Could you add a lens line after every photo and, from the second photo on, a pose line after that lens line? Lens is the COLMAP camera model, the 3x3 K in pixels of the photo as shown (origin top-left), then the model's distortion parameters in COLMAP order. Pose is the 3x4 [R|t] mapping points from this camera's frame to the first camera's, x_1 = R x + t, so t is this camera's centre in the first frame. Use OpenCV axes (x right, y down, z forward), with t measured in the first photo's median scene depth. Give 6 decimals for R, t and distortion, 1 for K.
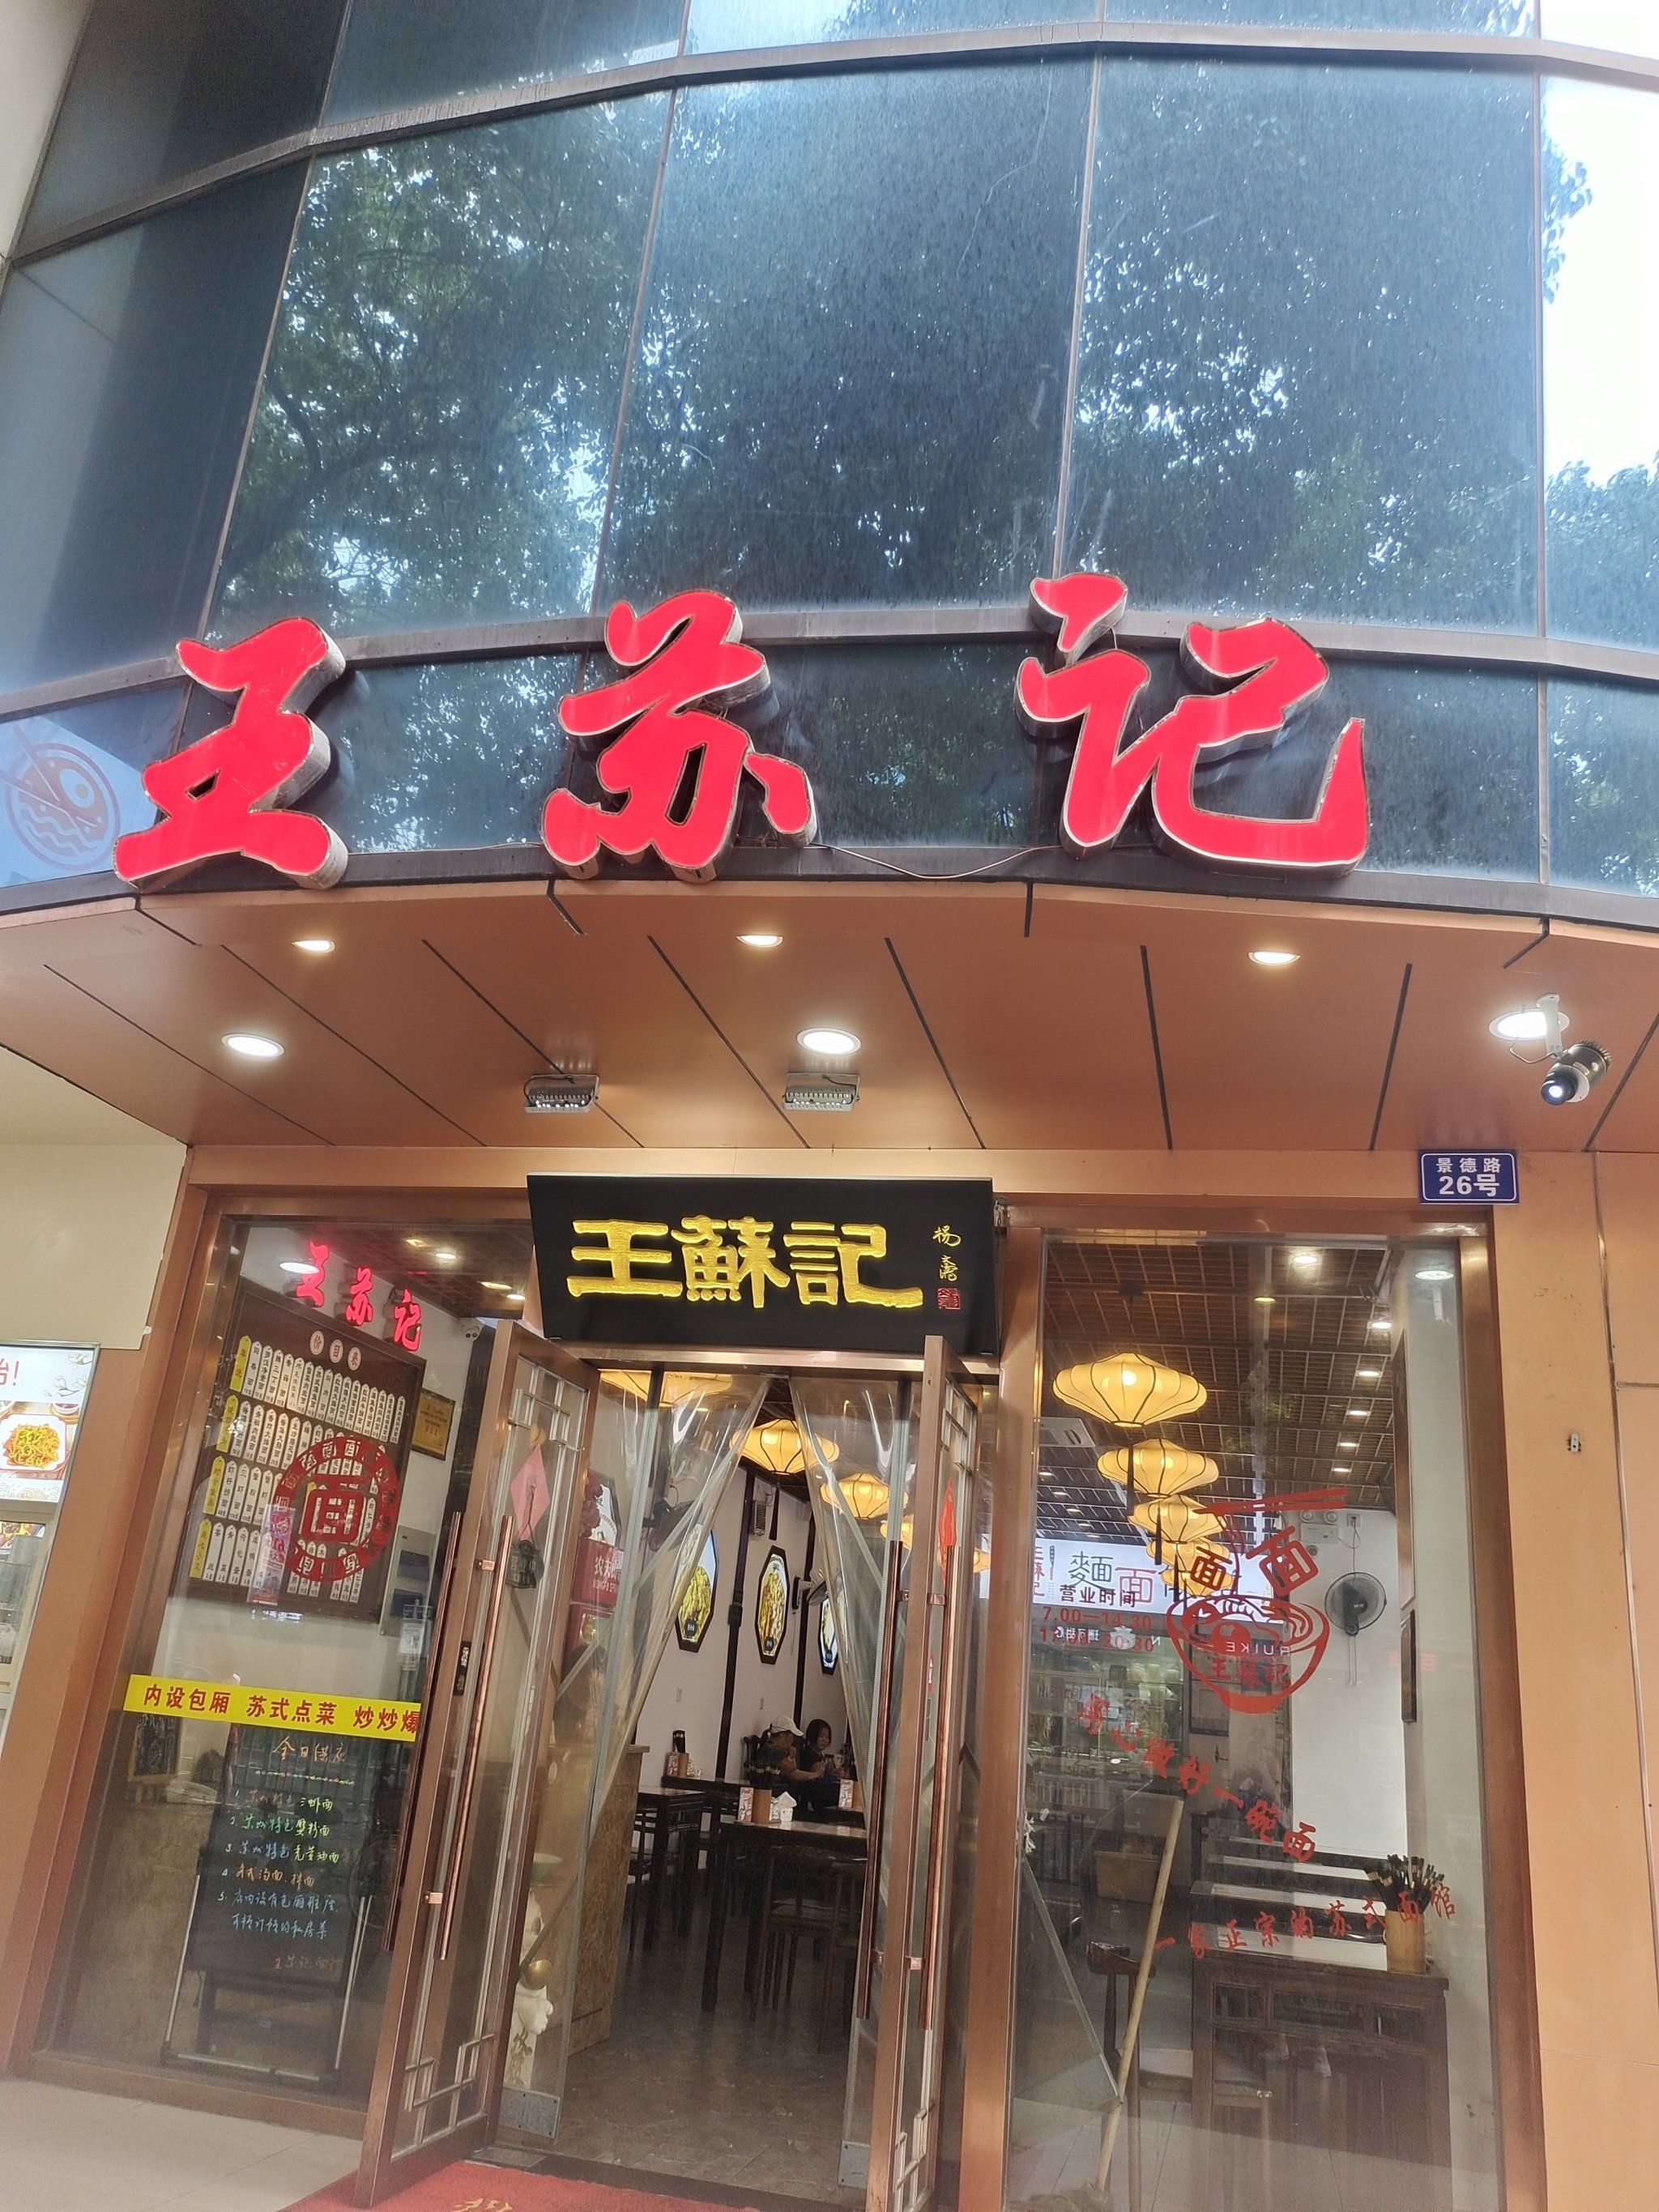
lens RADIAL K [[1639.3, 0, 829.5], [0, 1639.3, 1106.0], [0, 0, 1]] dist [0.092854, -0.113048]
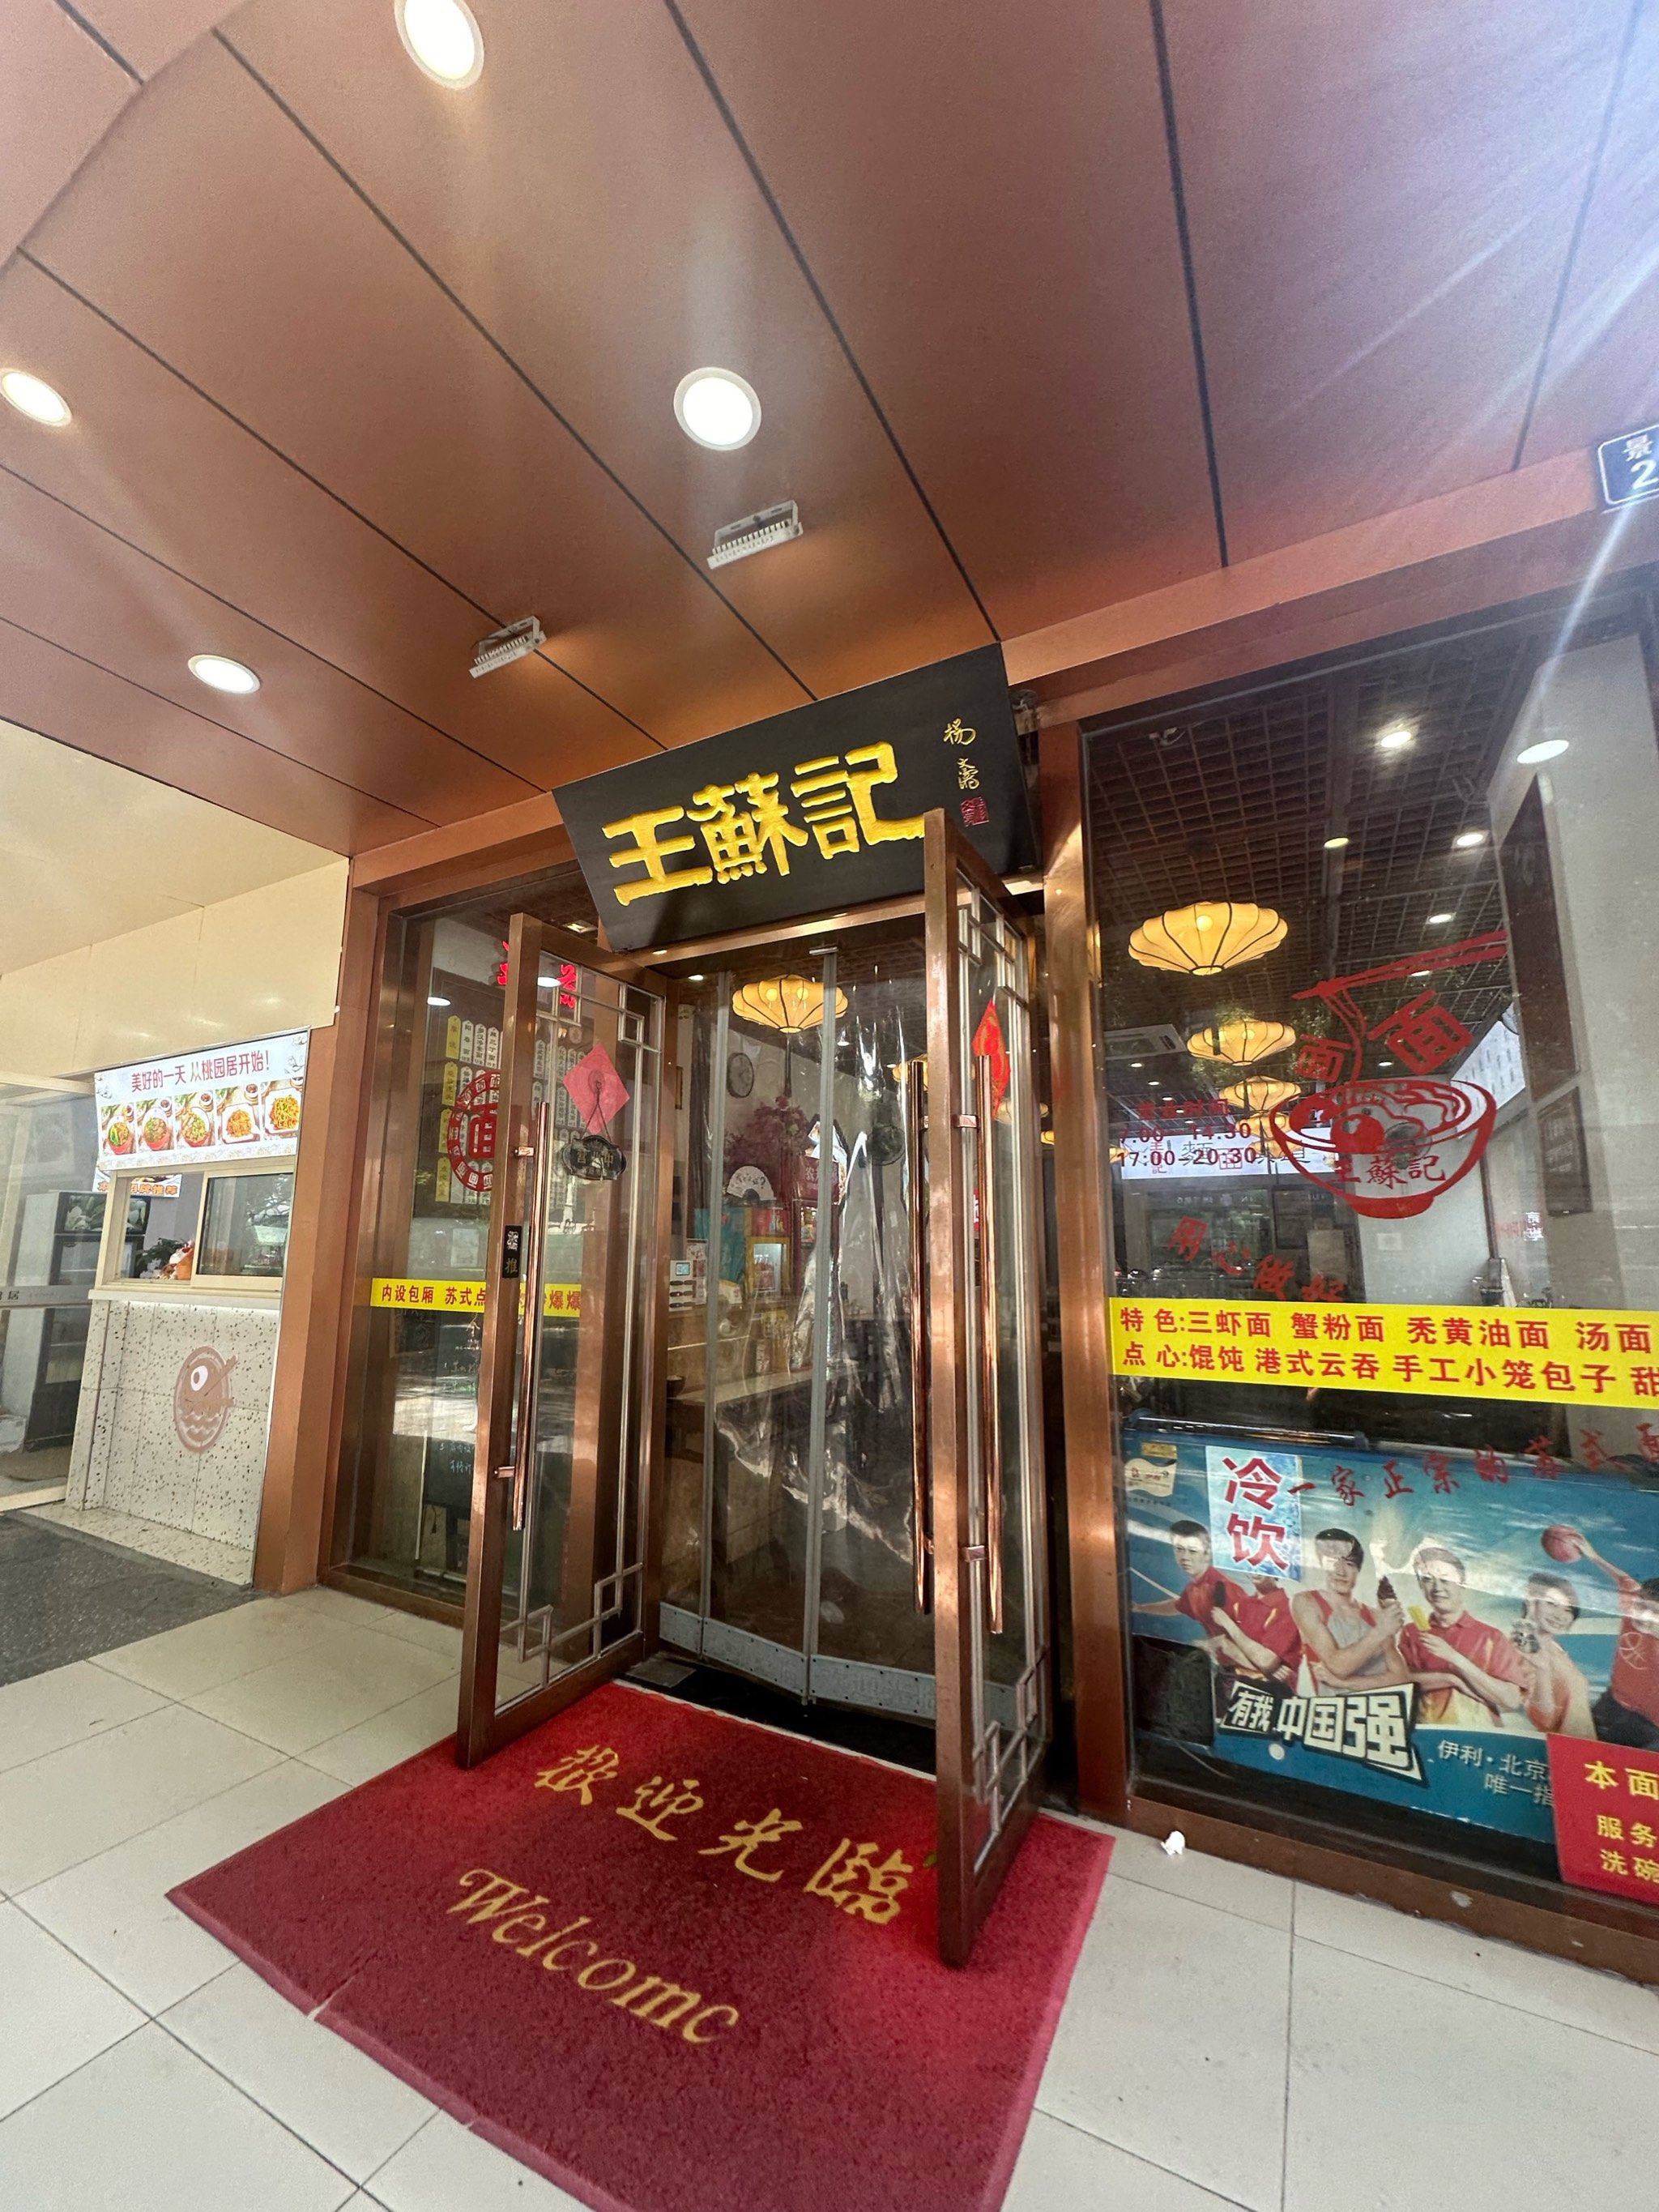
lens RADIAL K [[906.7, 0, 829.5], [0, 906.7, 1106.0], [0, 0, 1]] dist [-0.000532, -0.000252]
pose [[0.966011, -0.126631, -0.225359, 0.084246], [0.165189, 0.972971, 0.161368, 0.173416], [0.198833, -0.193110, 0.960819, 0.470843]]
